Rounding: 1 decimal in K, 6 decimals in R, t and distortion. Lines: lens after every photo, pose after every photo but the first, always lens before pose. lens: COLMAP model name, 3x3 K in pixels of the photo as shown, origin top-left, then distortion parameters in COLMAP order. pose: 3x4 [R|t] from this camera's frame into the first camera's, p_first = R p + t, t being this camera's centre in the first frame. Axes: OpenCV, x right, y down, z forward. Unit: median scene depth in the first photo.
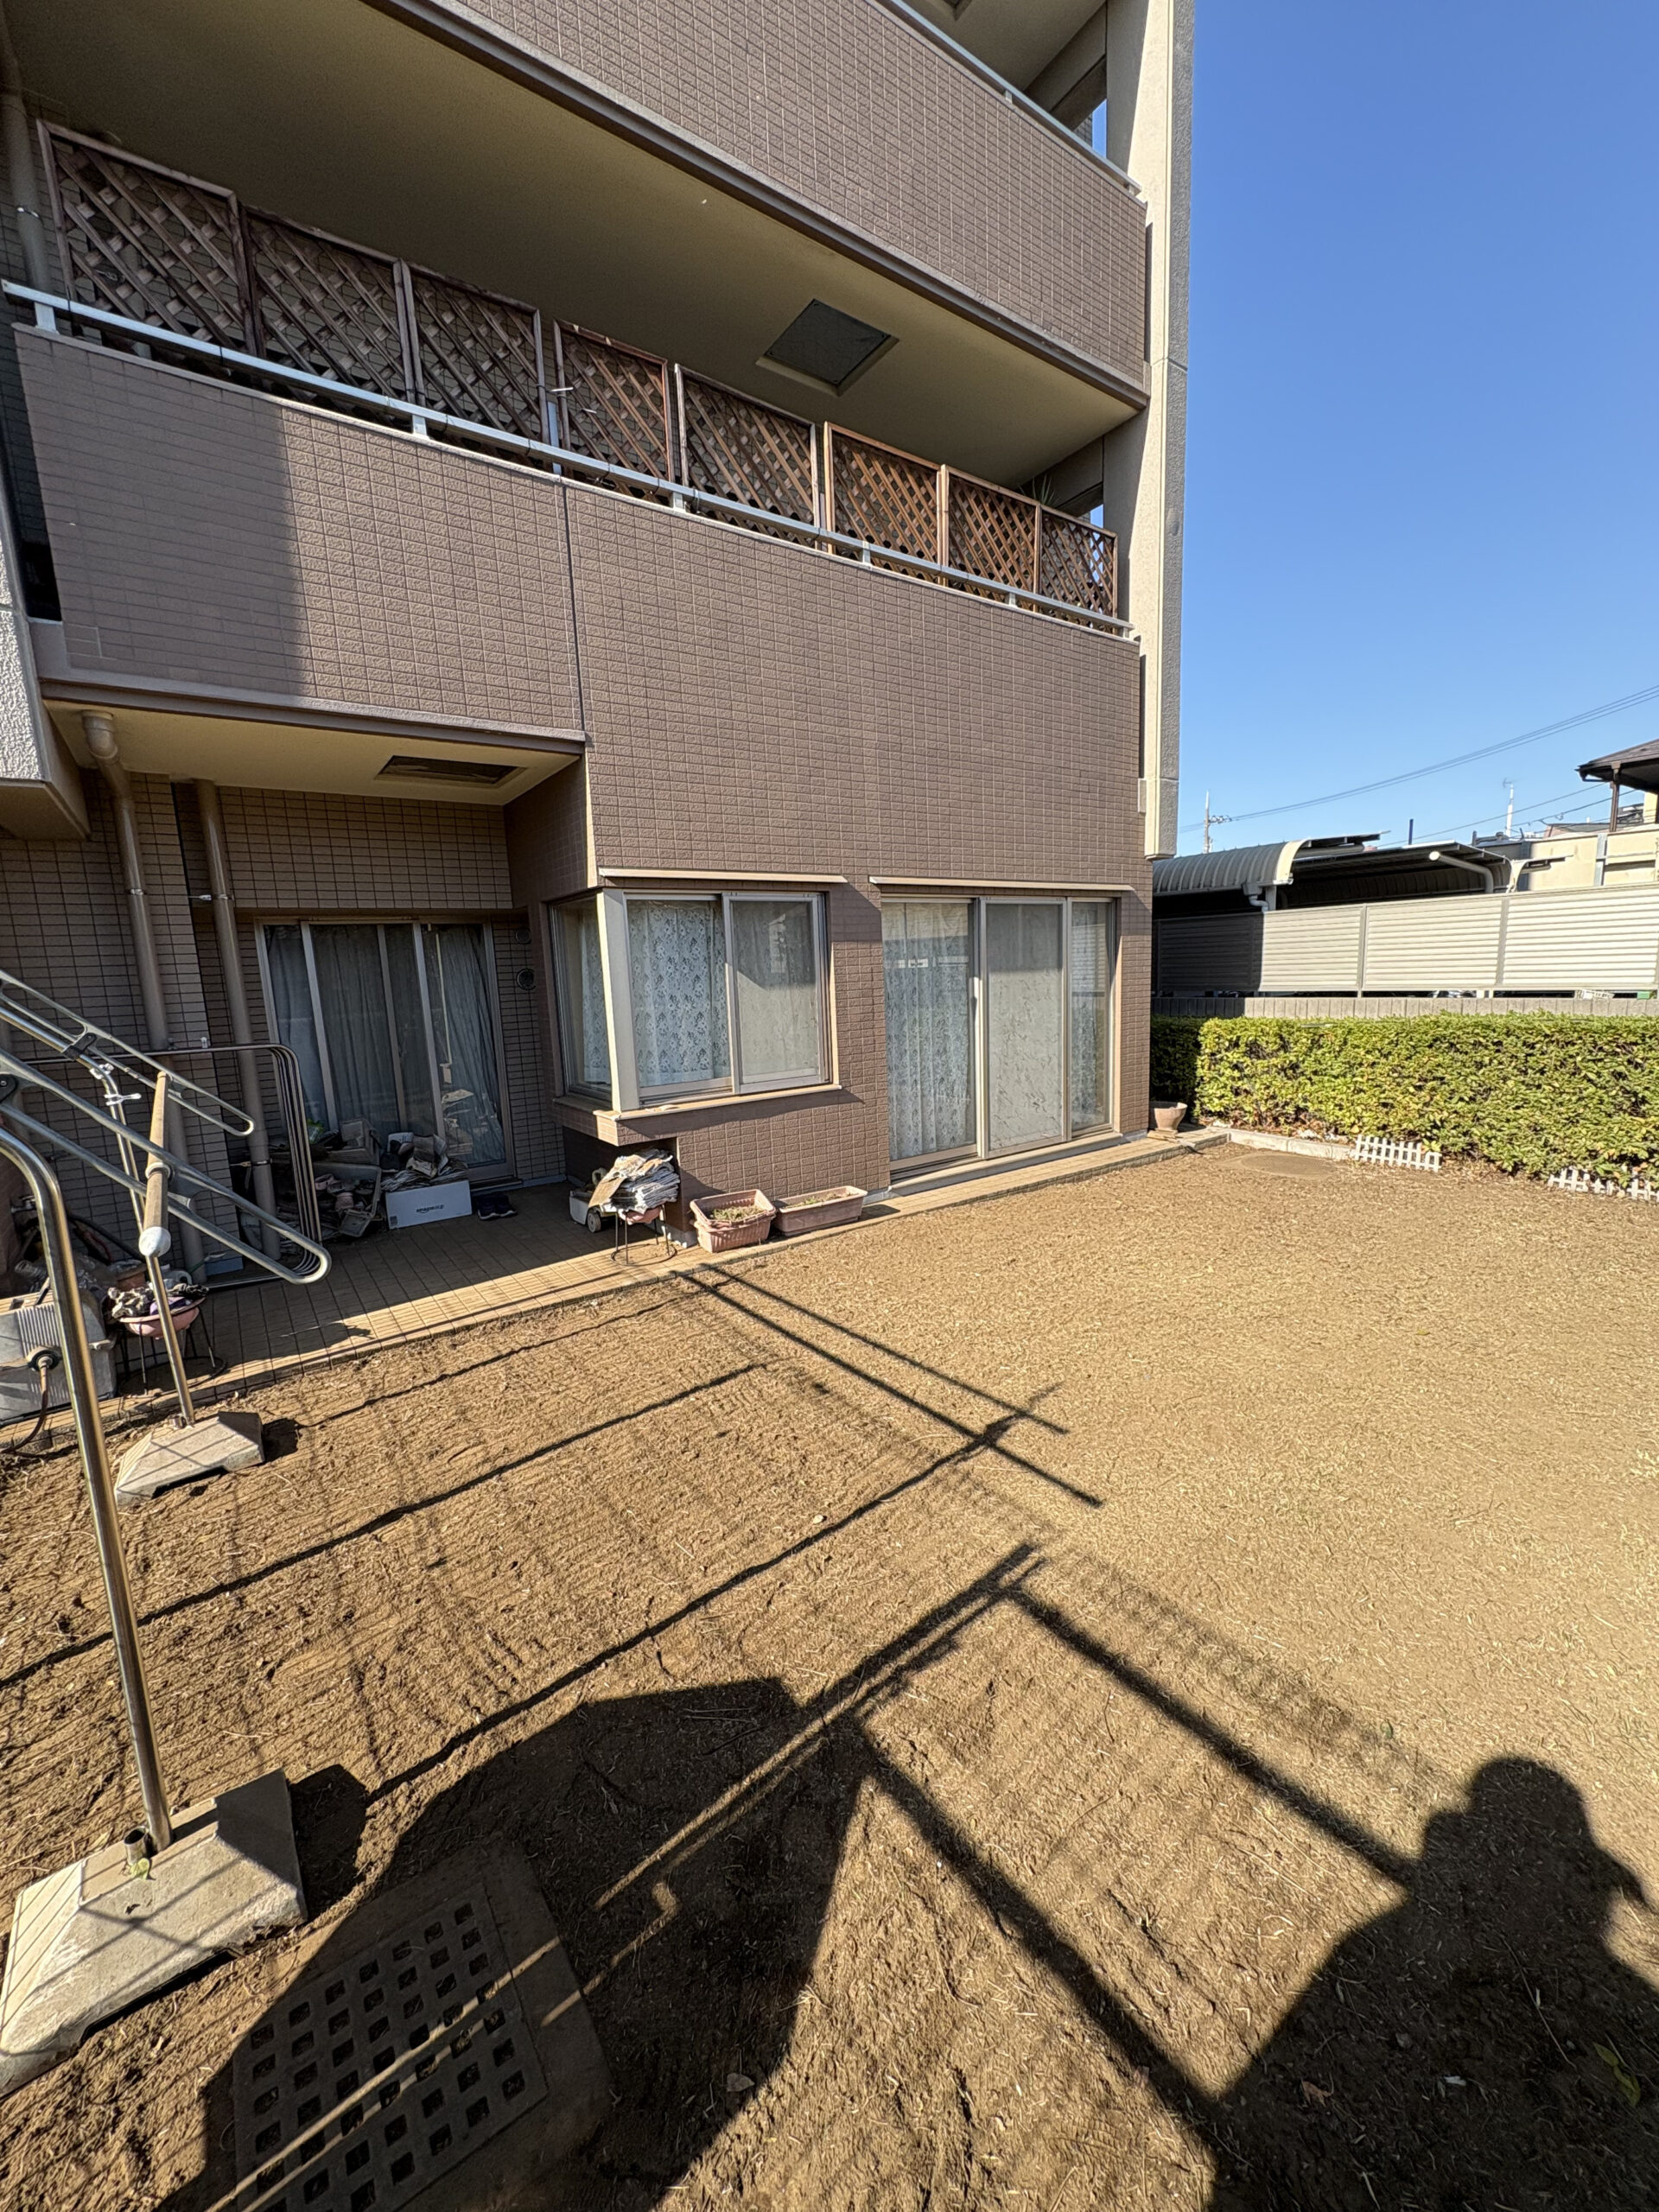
lens RADIAL K [[873.9, 0, 827.6], [0, 873.9, 1105.6], [0, 0, 1]] dist [0.002468, -0.000389]
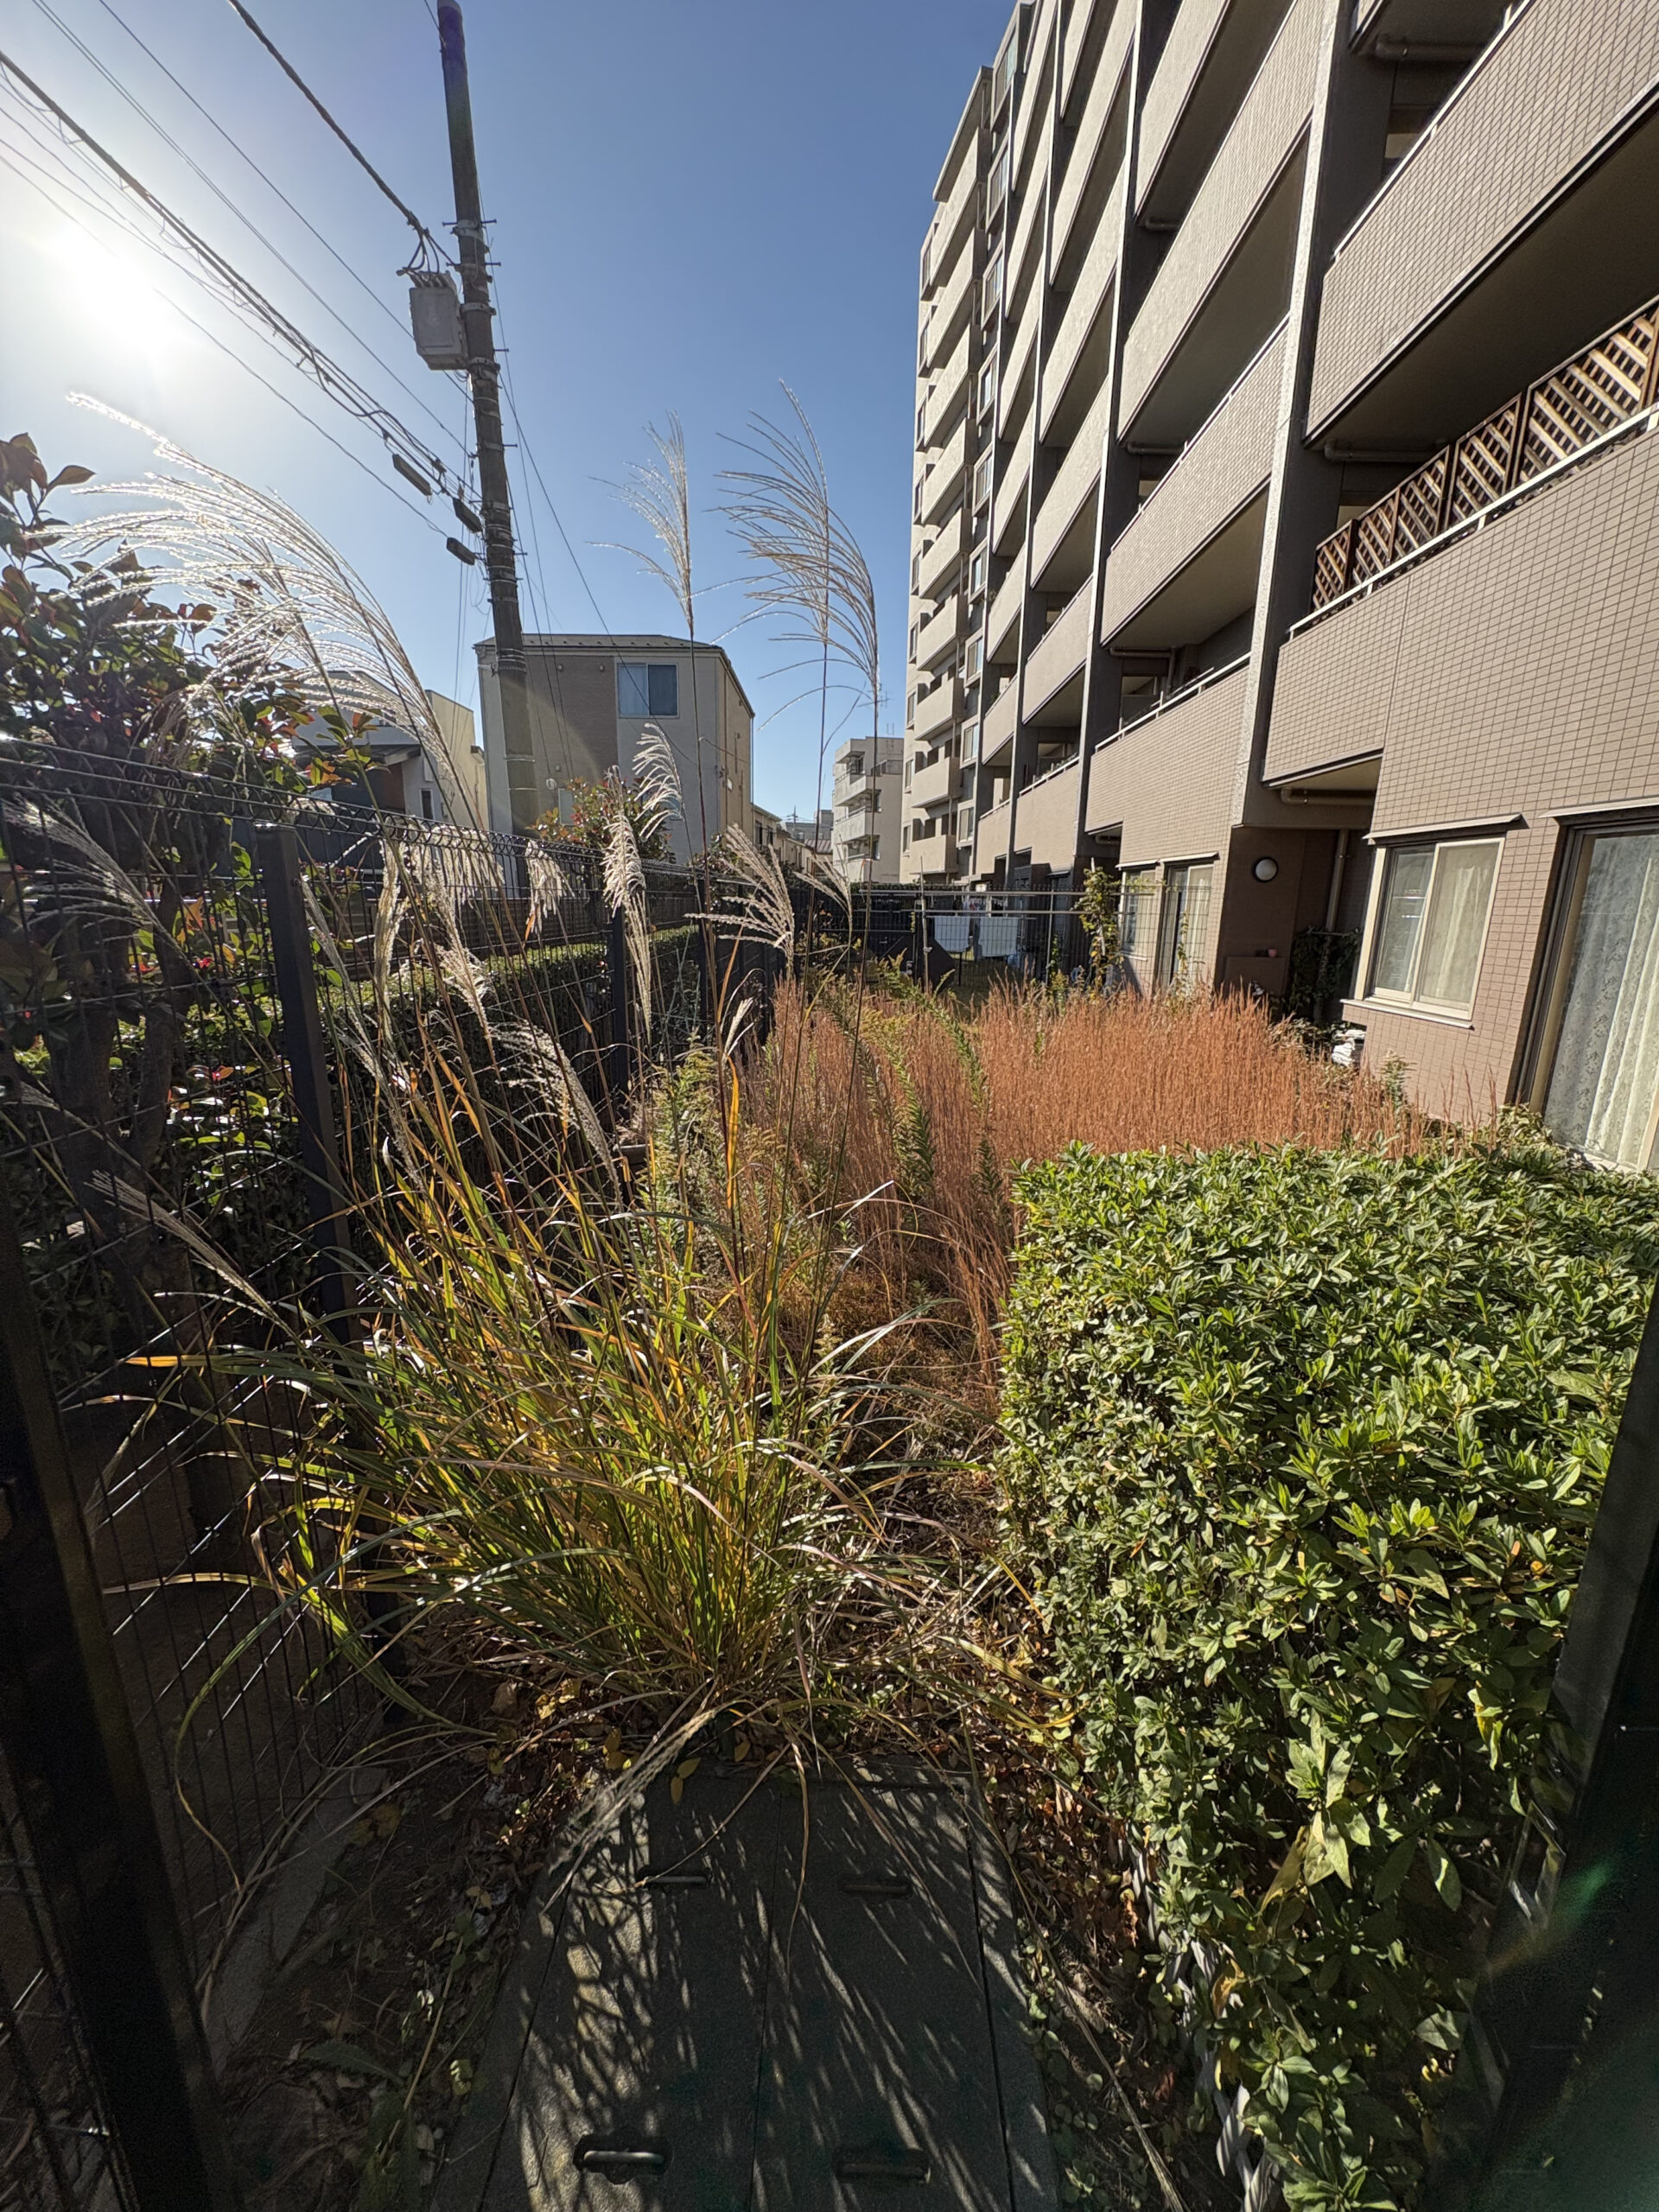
lens RADIAL K [[873.9, 0, 838.4], [0, 873.9, 1111.6], [0, 0, 1]] dist [0.002468, -0.000389]
pose [[-0.584218, 0.220995, -0.780929, 1.529428], [-0.123164, 0.926928, 0.354451, -0.242413], [0.802197, 0.303259, -0.514309, 1.163385]]
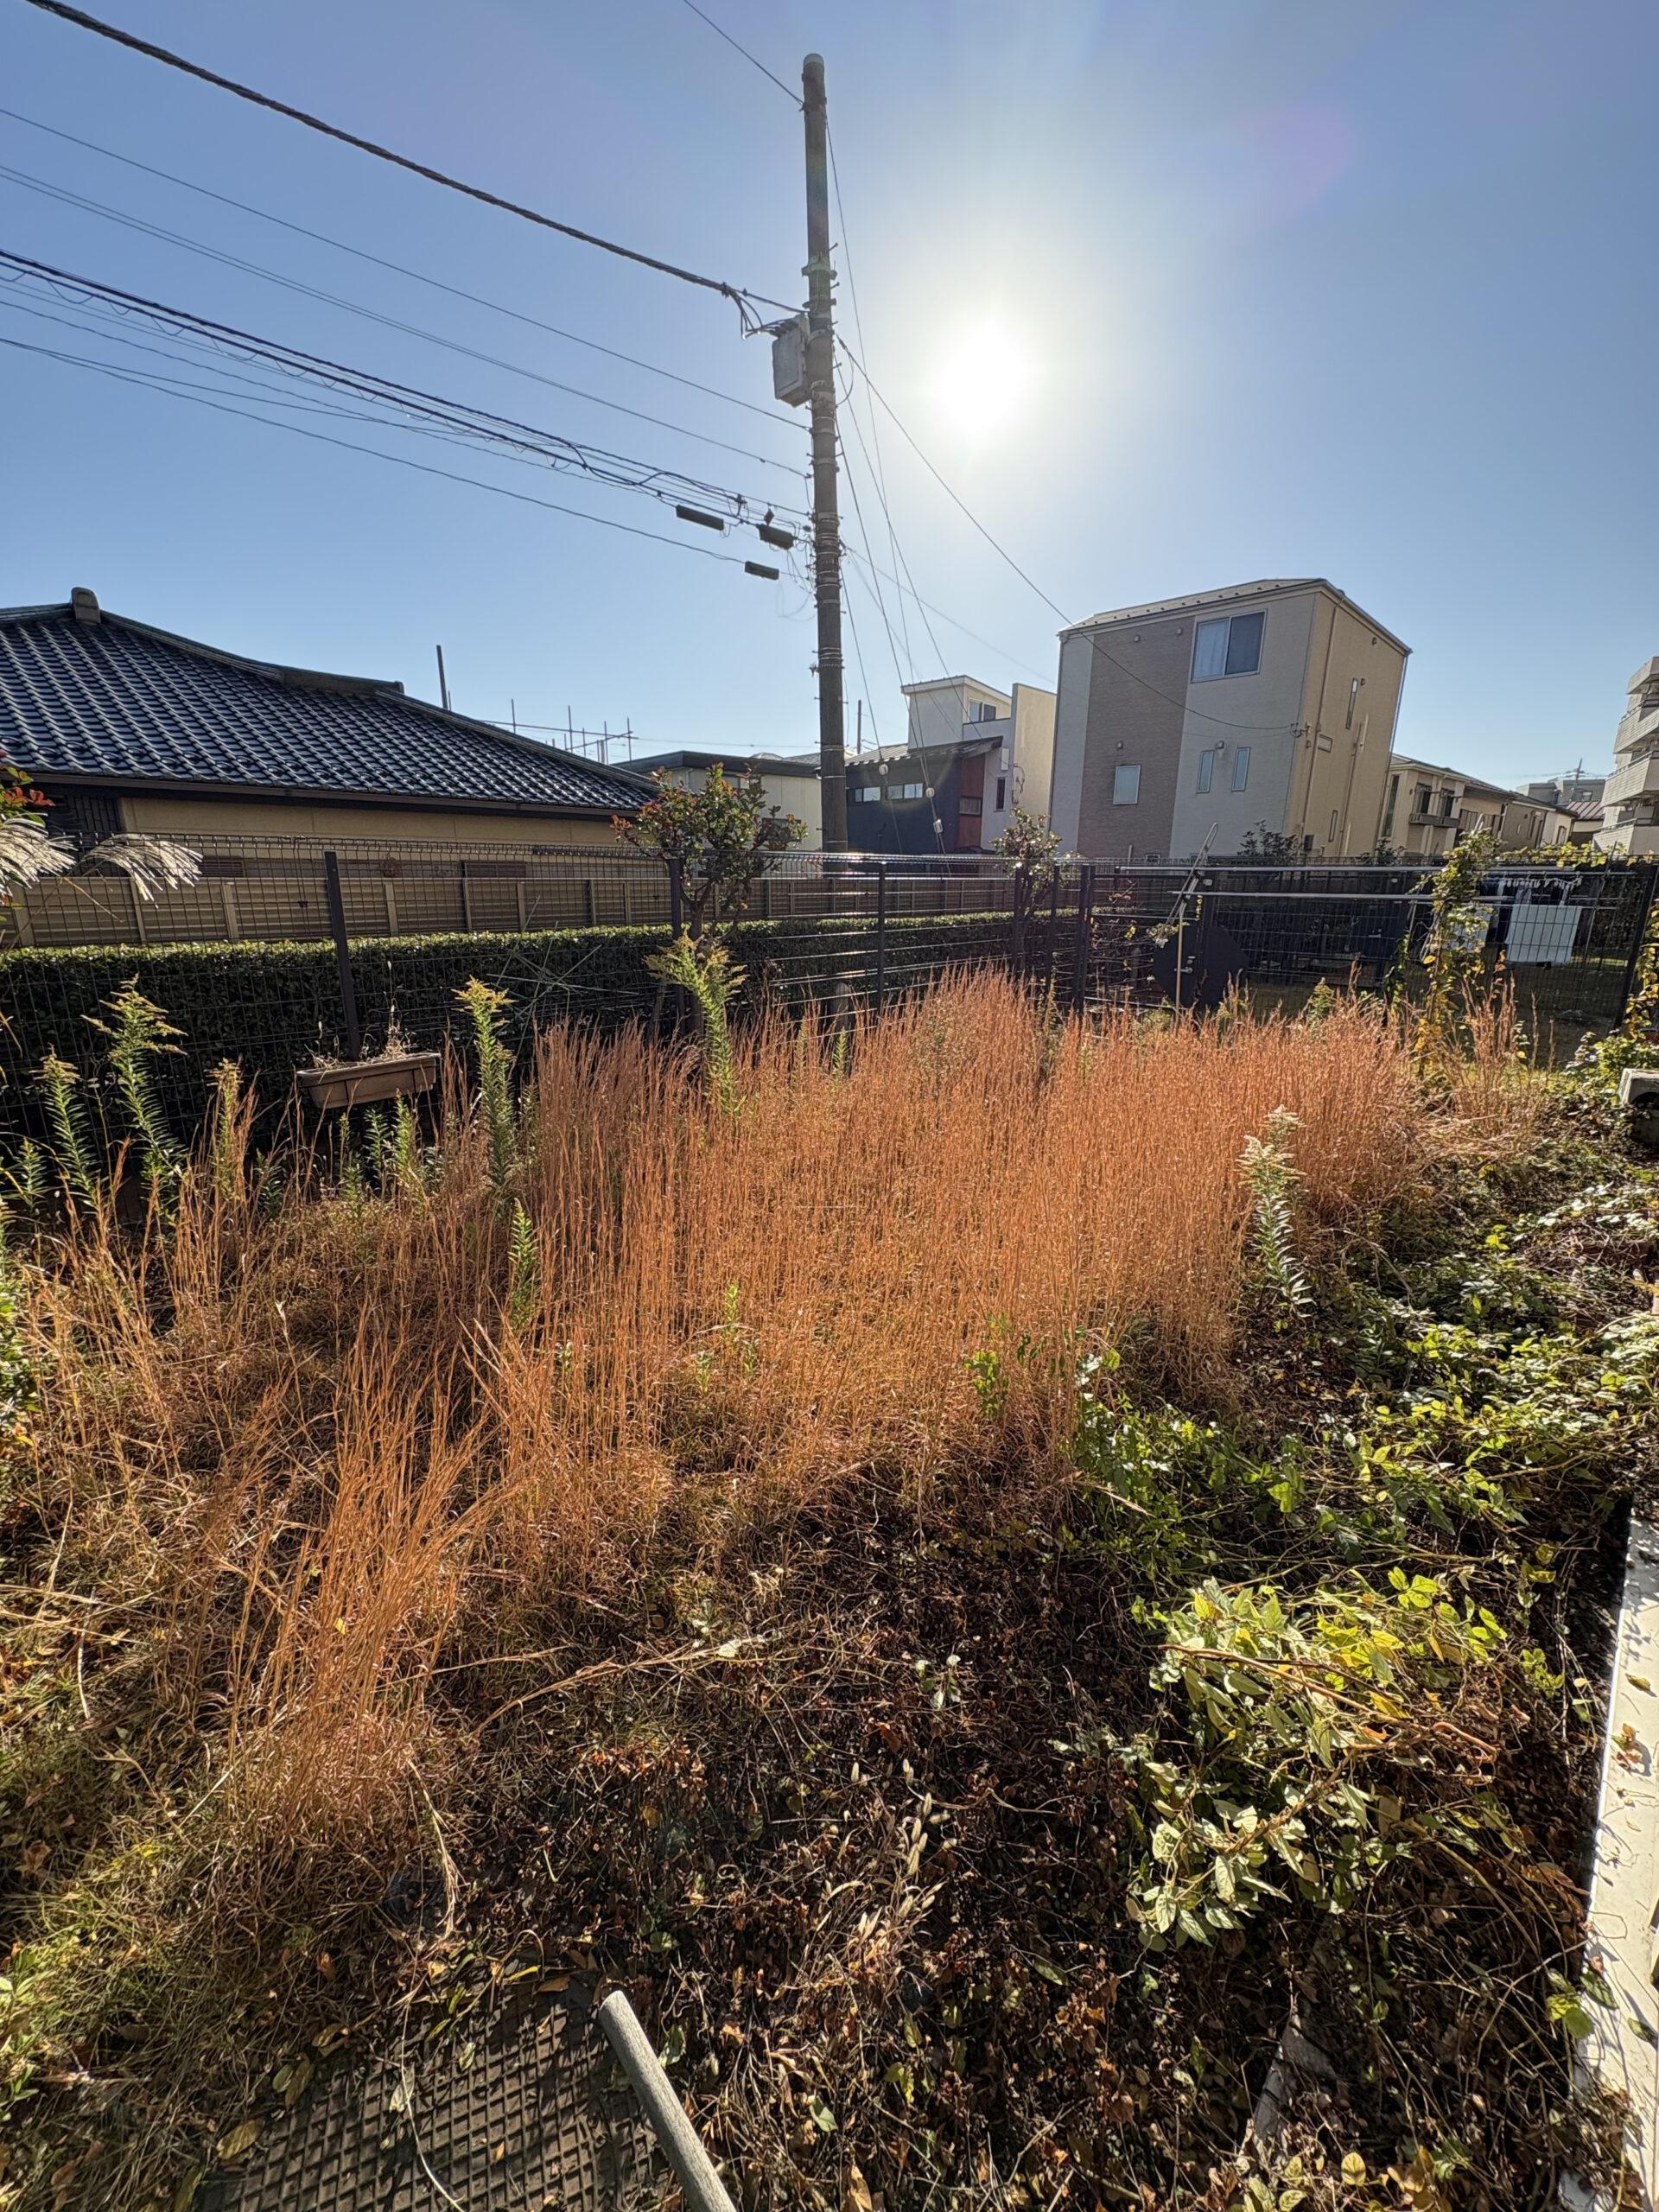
lens RADIAL K [[873.9, 0, 828.6], [0, 873.9, 1116.4], [0, 0, 1]] dist [0.002468, -0.000389]
pose [[-0.980928, 0.079443, -0.177394, 0.700257], [-0.003511, 0.905269, 0.424824, -0.289546], [0.194339, 0.417345, -0.887725, 1.600366]]
